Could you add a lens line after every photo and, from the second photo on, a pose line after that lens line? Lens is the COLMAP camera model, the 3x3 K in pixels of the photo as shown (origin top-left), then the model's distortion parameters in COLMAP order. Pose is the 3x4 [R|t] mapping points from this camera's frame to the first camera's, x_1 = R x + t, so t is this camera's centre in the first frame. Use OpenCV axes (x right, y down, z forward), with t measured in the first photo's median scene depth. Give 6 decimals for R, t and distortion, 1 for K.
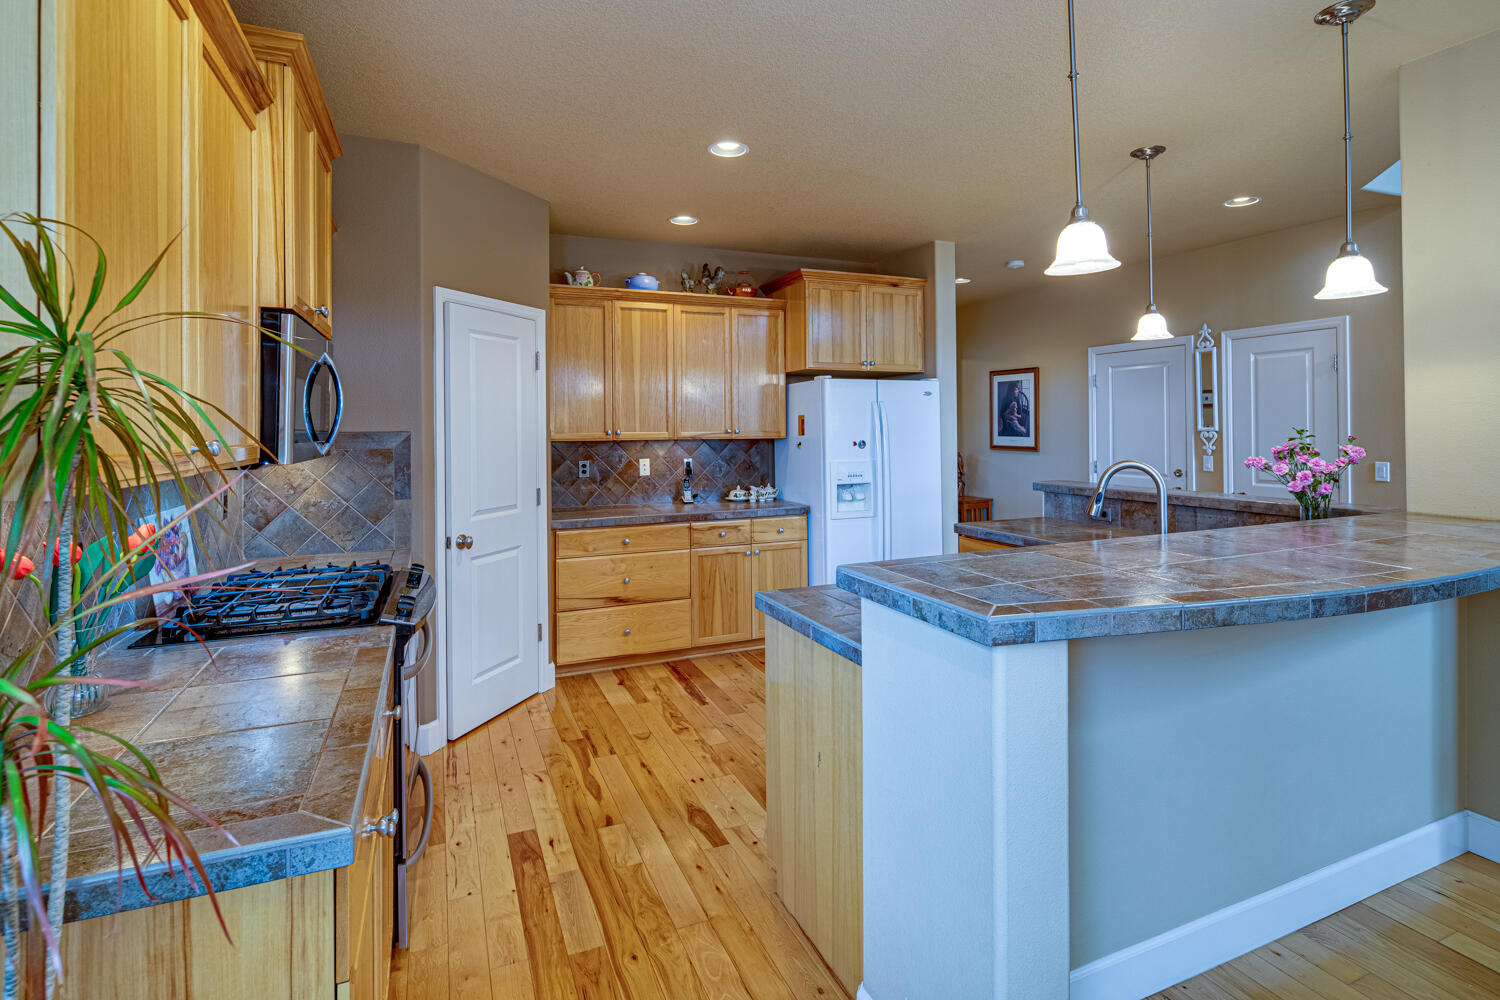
lens RADIAL K [[729.4, 0, 738.9], [0, 729.4, 426.0], [0, 0, 1]] dist [0.006762, -0.006469]
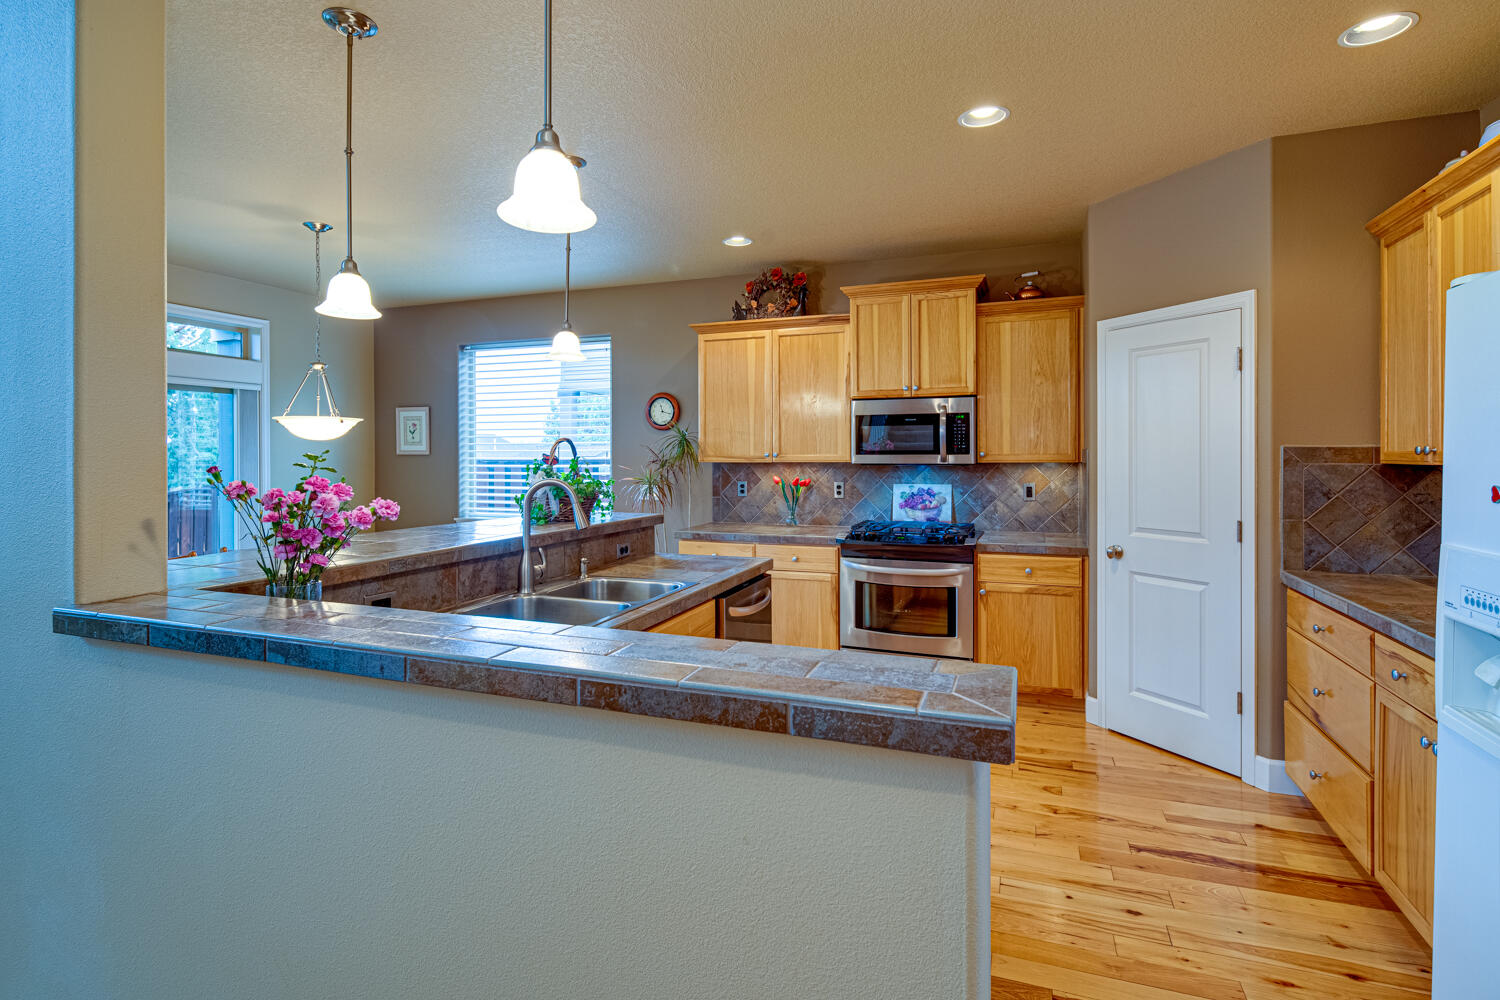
lens RADIAL K [[729.4, 0, 727.7], [0, 729.4, 459.7], [0, 0, 1]] dist [0.006762, -0.006469]
pose [[-0.699625, 0.015449, -0.714343, 0.579514], [0.012041, 0.999879, 0.009830, 0.004421], [0.714409, -0.001724, -0.699727, 0.996074]]
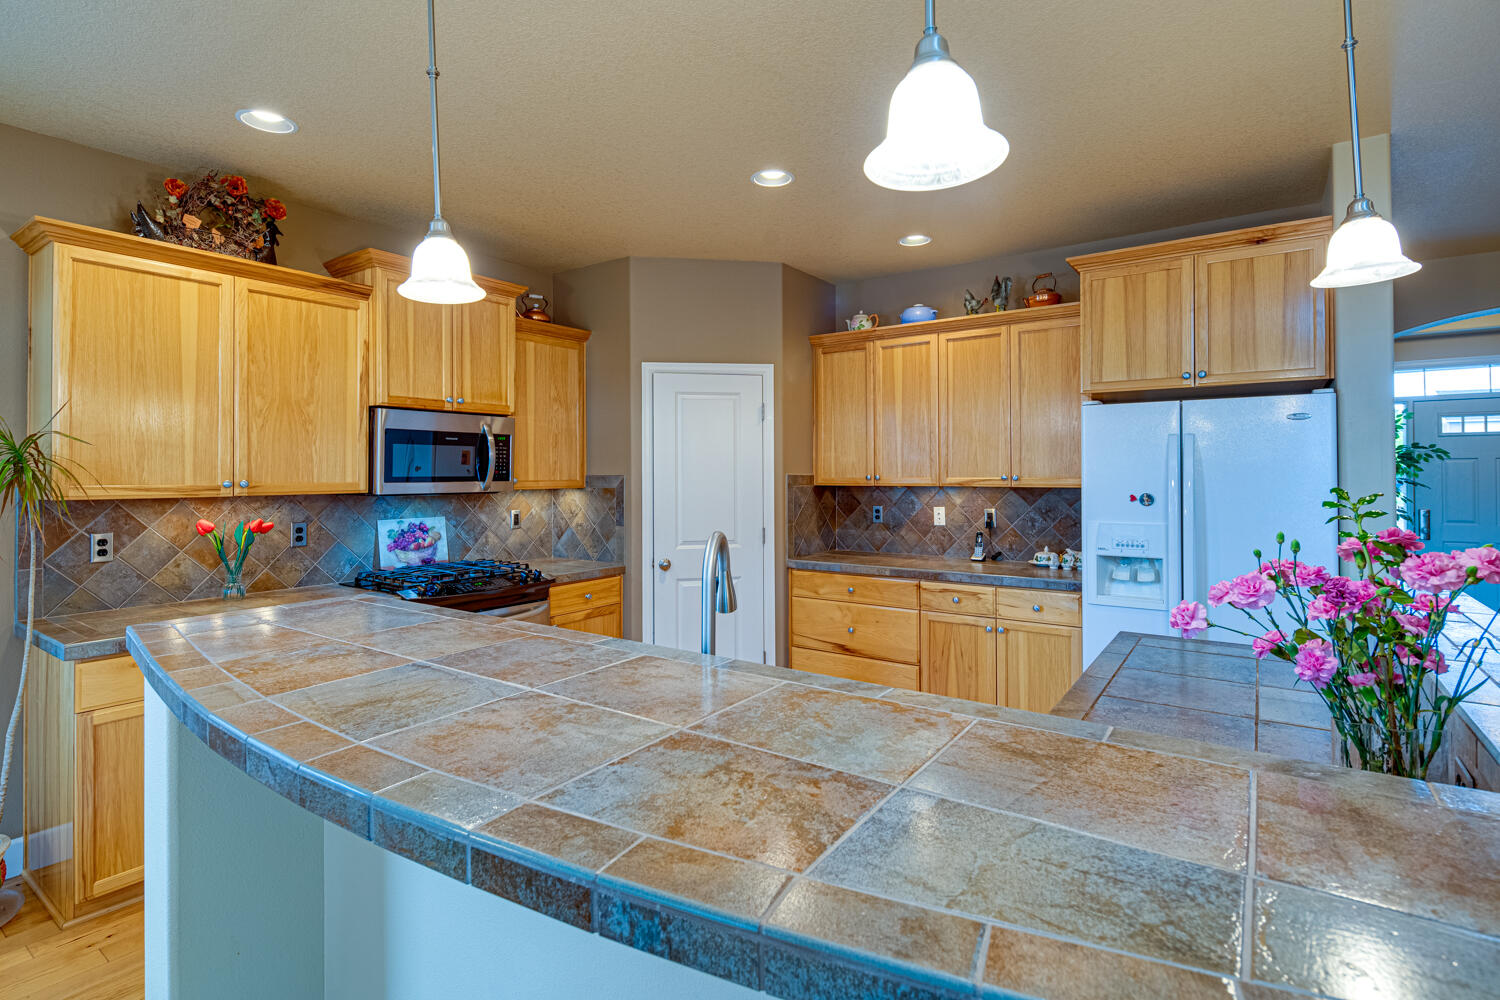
lens RADIAL K [[729.4, 0, 750.0], [0, 729.4, 468.4], [0, 0, 1]] dist [0.006762, -0.006469]
pose [[0.530477, 0.001701, -0.847698, 0.554904], [0.001182, 0.999996, 0.002746, -0.005905], [0.847699, -0.002459, 0.530473, 0.345160]]
